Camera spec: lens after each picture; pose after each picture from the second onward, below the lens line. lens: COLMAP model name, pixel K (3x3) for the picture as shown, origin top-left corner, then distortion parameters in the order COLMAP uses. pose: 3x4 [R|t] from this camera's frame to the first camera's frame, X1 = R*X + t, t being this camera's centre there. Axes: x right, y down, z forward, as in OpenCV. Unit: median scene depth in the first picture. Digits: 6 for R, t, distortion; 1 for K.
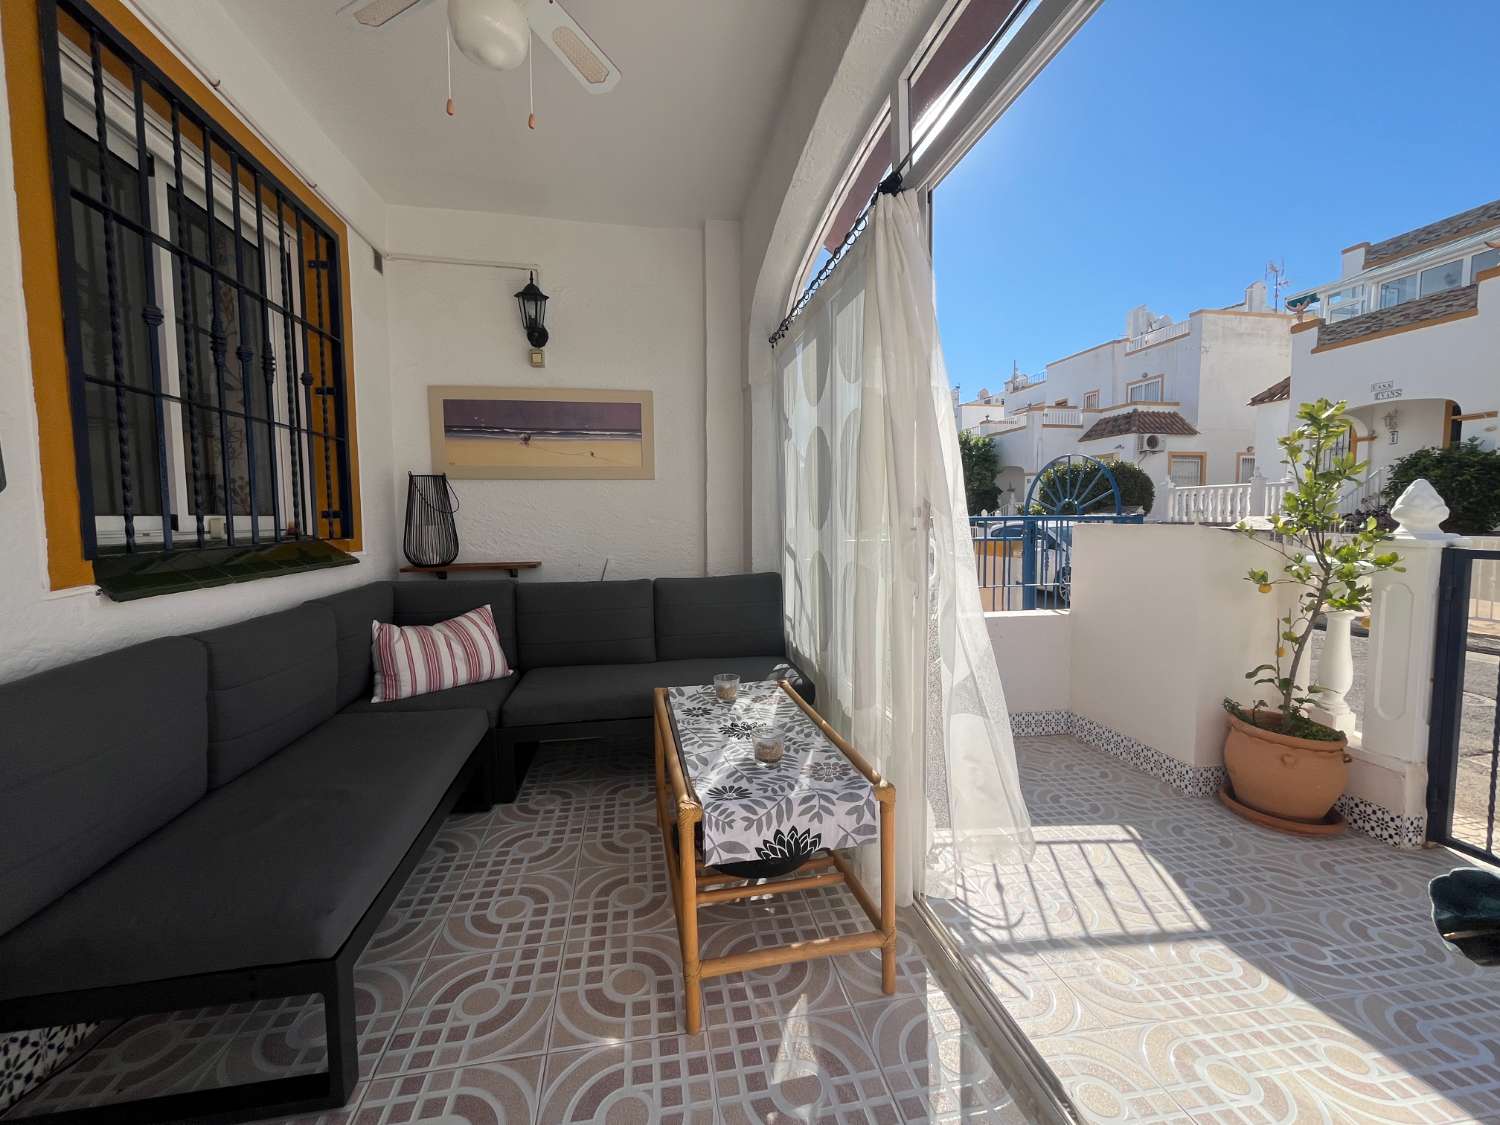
lens RADIAL K [[609.7, 0, 751.2], [0, 609.7, 558.3], [0, 0, 1]] dist [-0.001203, -0.000201]
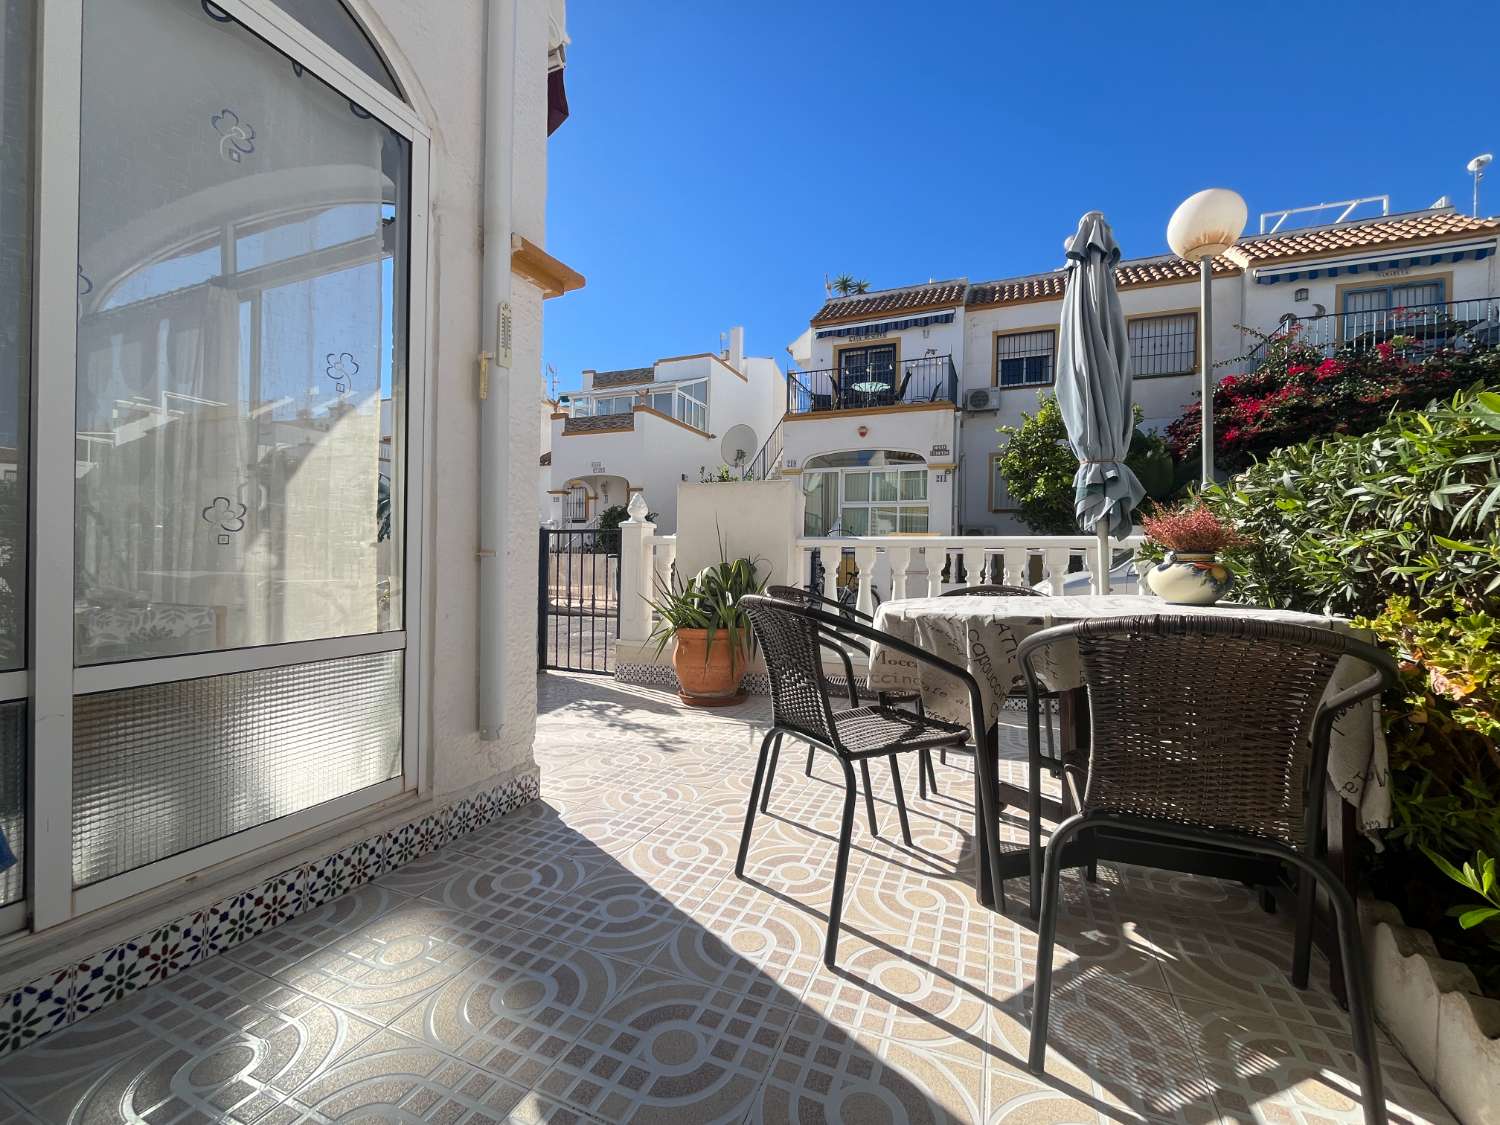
lens RADIAL K [[609.7, 0, 751.1], [0, 609.7, 556.2], [0, 0, 1]] dist [-0.001203, -0.000201]
pose [[0.542991, 0.022562, 0.839435, -0.050948], [0.036832, 0.998037, -0.050650, 0.041839], [-0.838930, 0.058420, 0.541094, -0.151239]]
